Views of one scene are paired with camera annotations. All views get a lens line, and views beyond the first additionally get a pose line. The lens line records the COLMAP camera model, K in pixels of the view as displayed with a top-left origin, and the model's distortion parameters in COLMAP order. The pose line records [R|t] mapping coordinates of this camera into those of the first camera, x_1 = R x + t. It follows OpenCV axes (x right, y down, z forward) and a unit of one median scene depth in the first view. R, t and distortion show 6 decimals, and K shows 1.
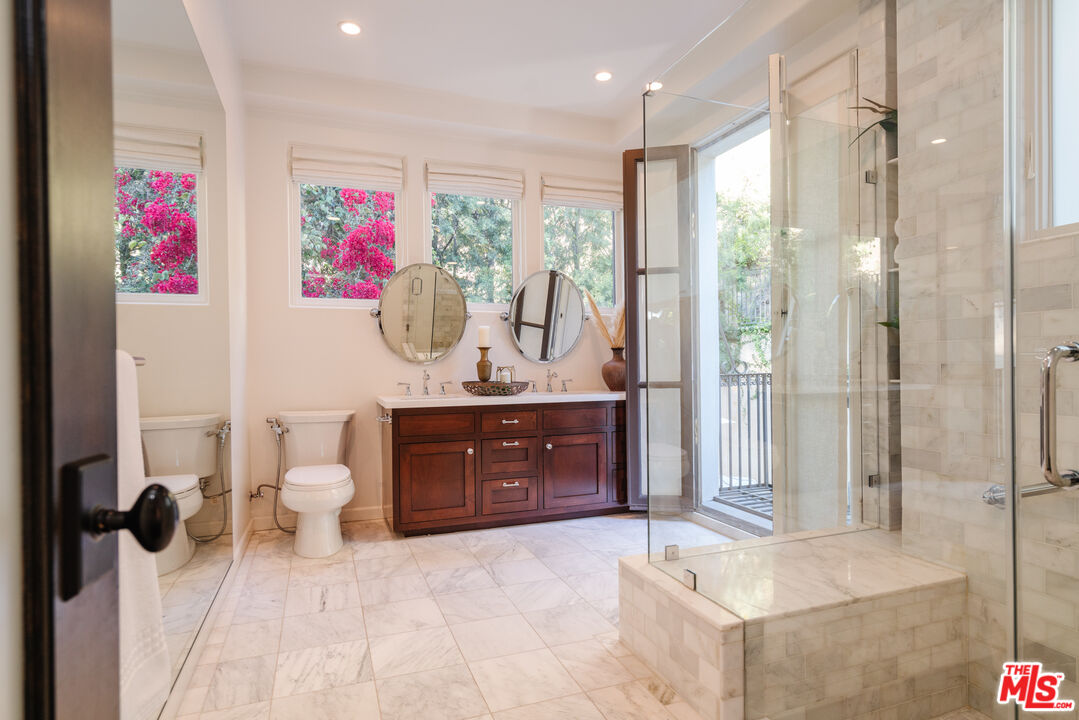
lens RADIAL K [[576.8, 0, 537.4], [0, 576.8, 359.0], [0, 0, 1]] dist [0.019903, 0.001198]
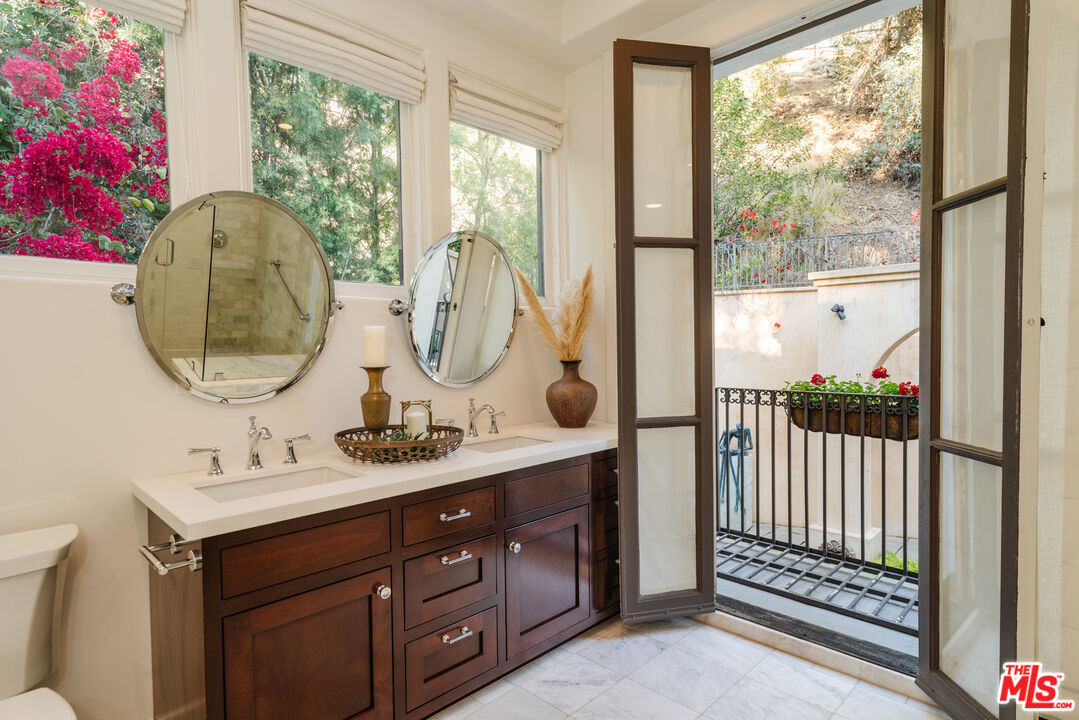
lens RADIAL K [[576.8, 0, 540.5], [0, 576.8, 367.1], [0, 0, 1]] dist [0.019903, 0.001198]
pose [[0.917004, -0.018238, 0.398461, -0.168507], [0.003970, 0.999322, 0.036604, -0.039613], [-0.398859, -0.031984, 0.916454, 0.468174]]
